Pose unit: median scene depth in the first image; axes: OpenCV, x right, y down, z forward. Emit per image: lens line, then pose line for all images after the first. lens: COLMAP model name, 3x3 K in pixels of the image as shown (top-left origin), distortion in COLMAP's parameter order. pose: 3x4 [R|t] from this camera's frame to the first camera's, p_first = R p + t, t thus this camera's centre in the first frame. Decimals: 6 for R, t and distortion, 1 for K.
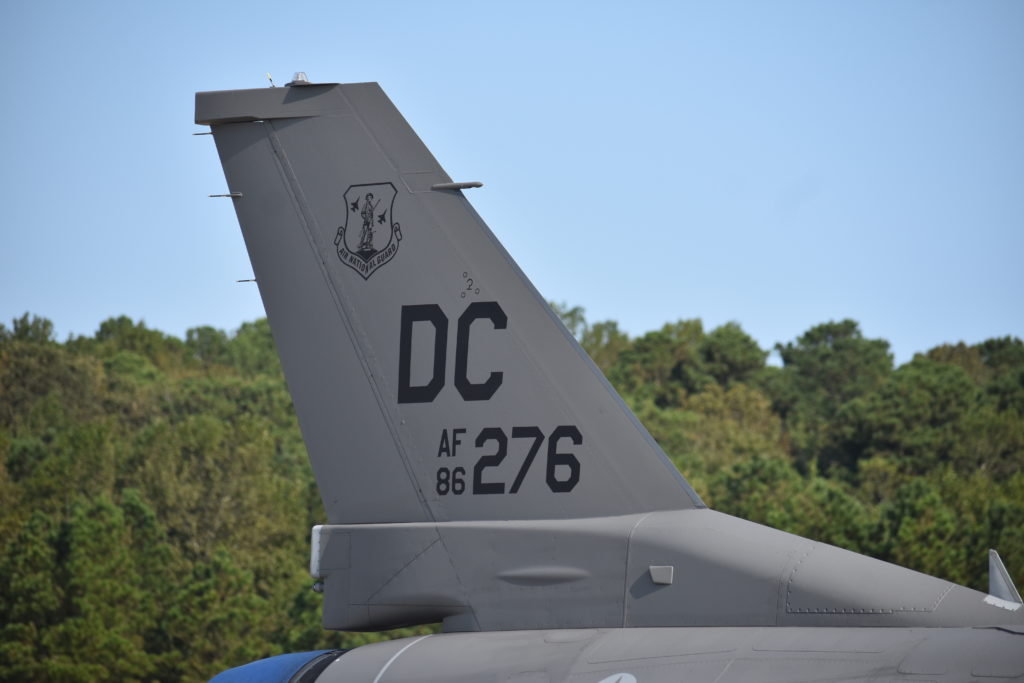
lens RADIAL K [[7285.0, 0, 513.3], [0, 7285.0, 280.9], [0, 0, 1]] dist [2.673894, -1.691678]
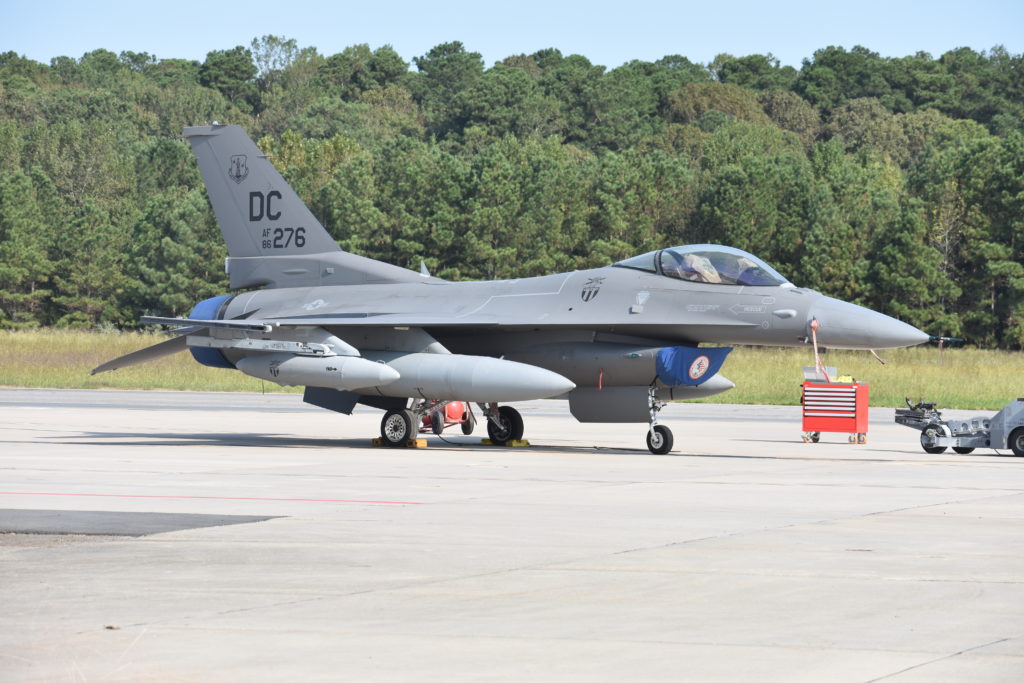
lens RADIAL K [[4961.8, 0, 512.0], [0, 4961.8, 341.5], [0, 0, 1]] dist [0.638173, -10.464304]
pose [[0.997934, -0.039429, 0.050731, -0.001423], [0.035675, 0.996702, 0.072889, -0.009417], [-0.053438, -0.070929, 0.996049, -0.134081]]
